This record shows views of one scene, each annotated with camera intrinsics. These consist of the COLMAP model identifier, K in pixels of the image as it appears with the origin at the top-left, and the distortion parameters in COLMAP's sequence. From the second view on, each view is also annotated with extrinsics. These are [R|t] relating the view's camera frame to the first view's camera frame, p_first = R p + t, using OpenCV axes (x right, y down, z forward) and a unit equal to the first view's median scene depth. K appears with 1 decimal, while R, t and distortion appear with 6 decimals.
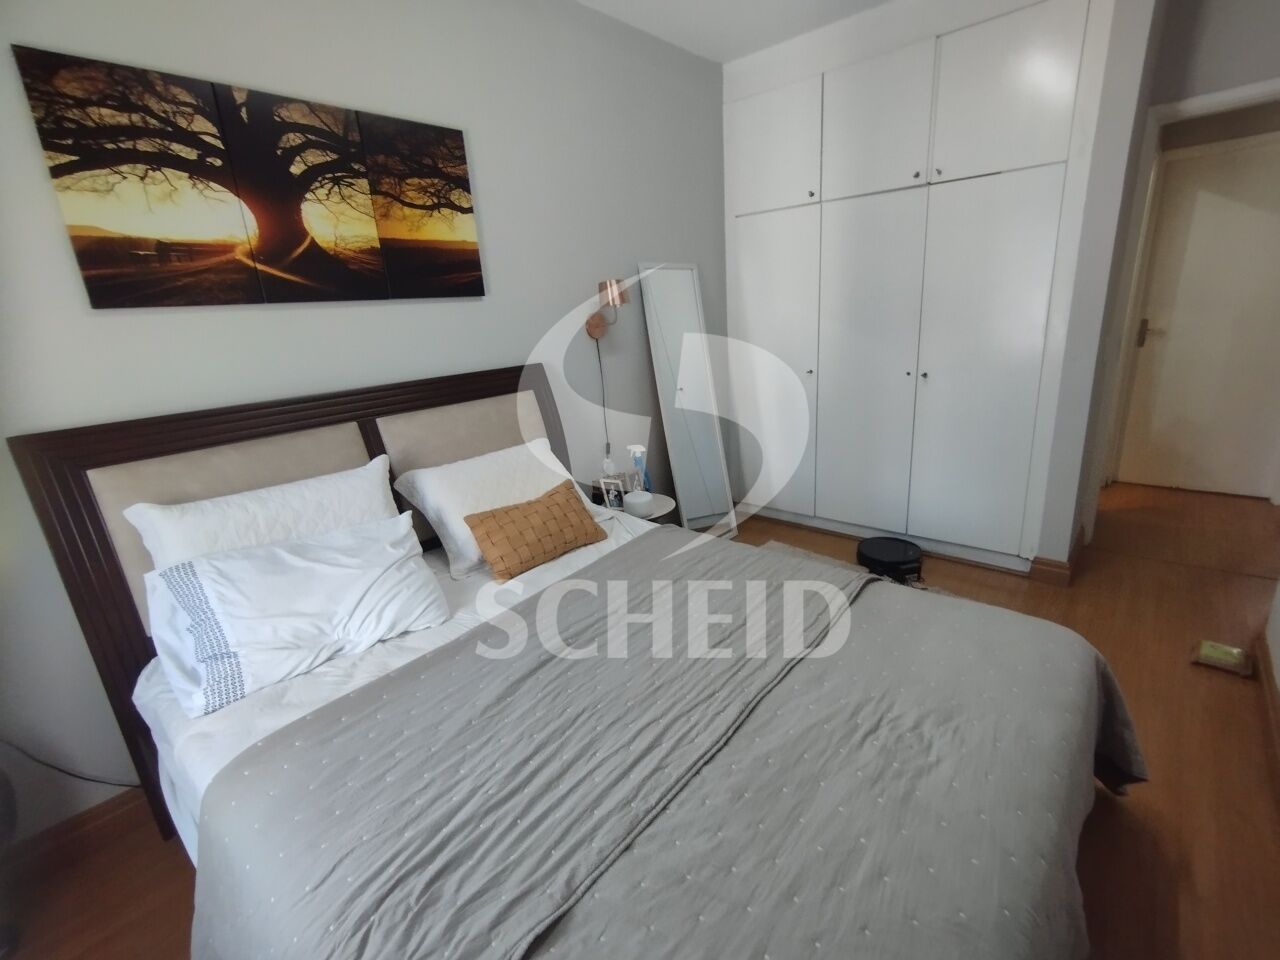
lens RADIAL K [[592.2, 0, 658.5], [0, 592.2, 486.8], [0, 0, 1]] dist [-0.006366, 0.007002]
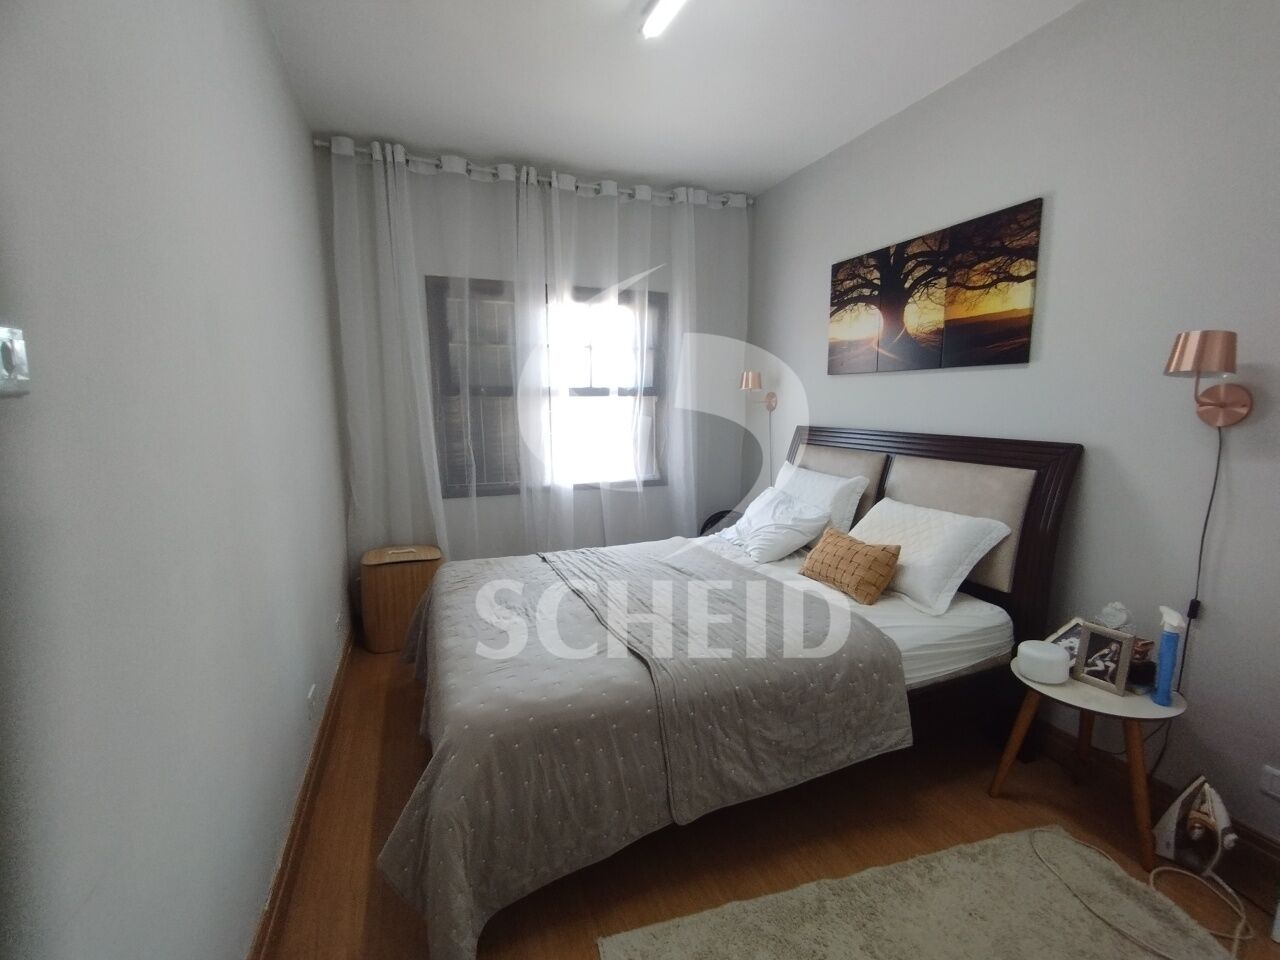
lens RADIAL K [[592.2, 0, 658.5], [0, 592.2, 486.8], [0, 0, 1]] dist [-0.006366, 0.007002]
pose [[-0.459692, 0.190672, -0.867368, 0.941630], [-0.232392, 0.916820, 0.324707, -0.356439], [0.857133, 0.350835, -0.377144, 1.055085]]
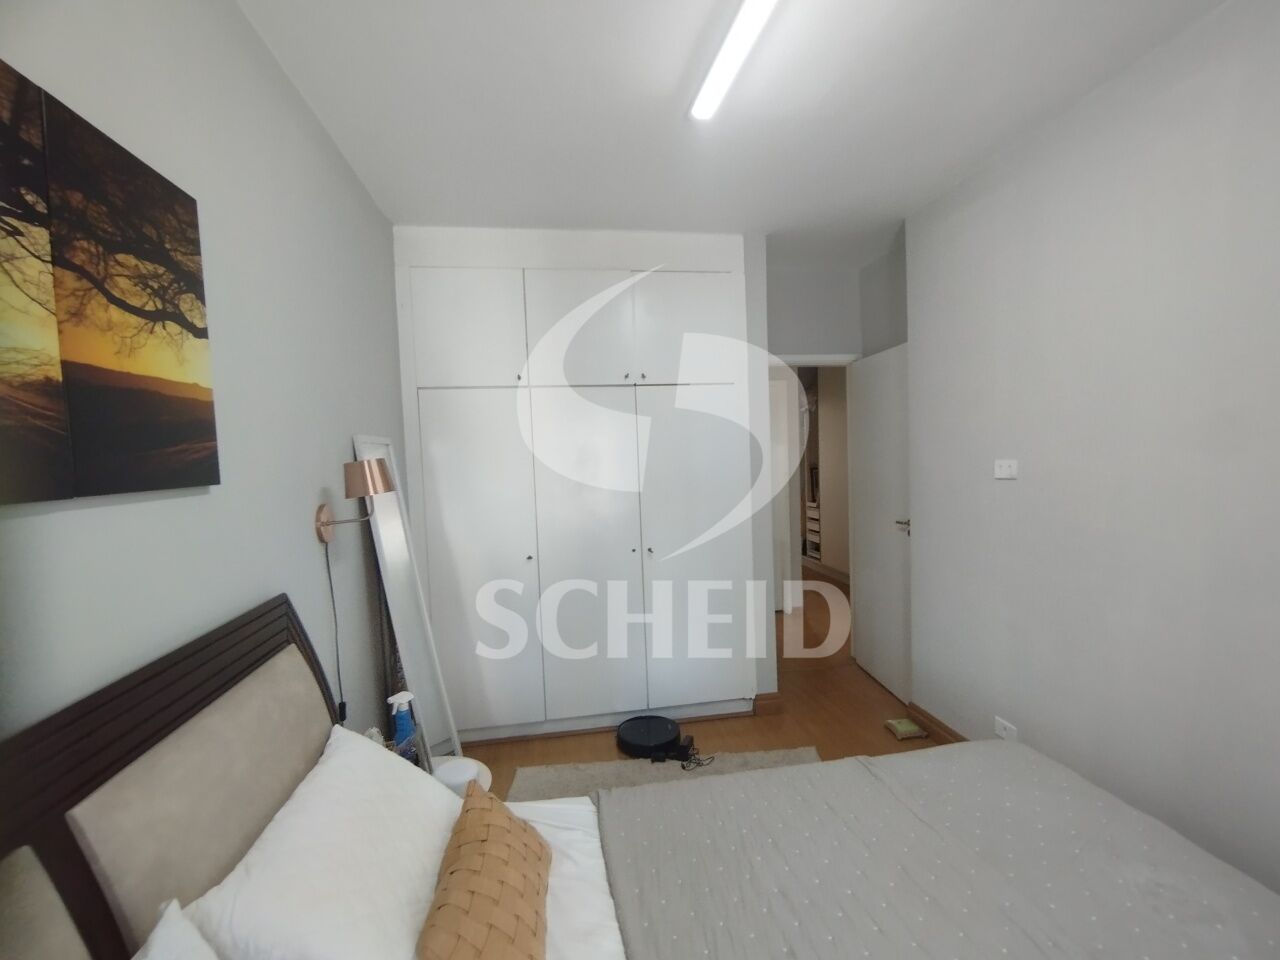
lens RADIAL K [[589.0, 0, 647.7], [0, 589.0, 488.8], [0, 0, 1]] dist [0.018717, -0.014168]
pose [[0.641648, -0.014751, 0.766857, -0.517974], [0.225930, 0.959090, -0.170593, -0.163244], [-0.732969, 0.282717, 0.618731, 0.450045]]
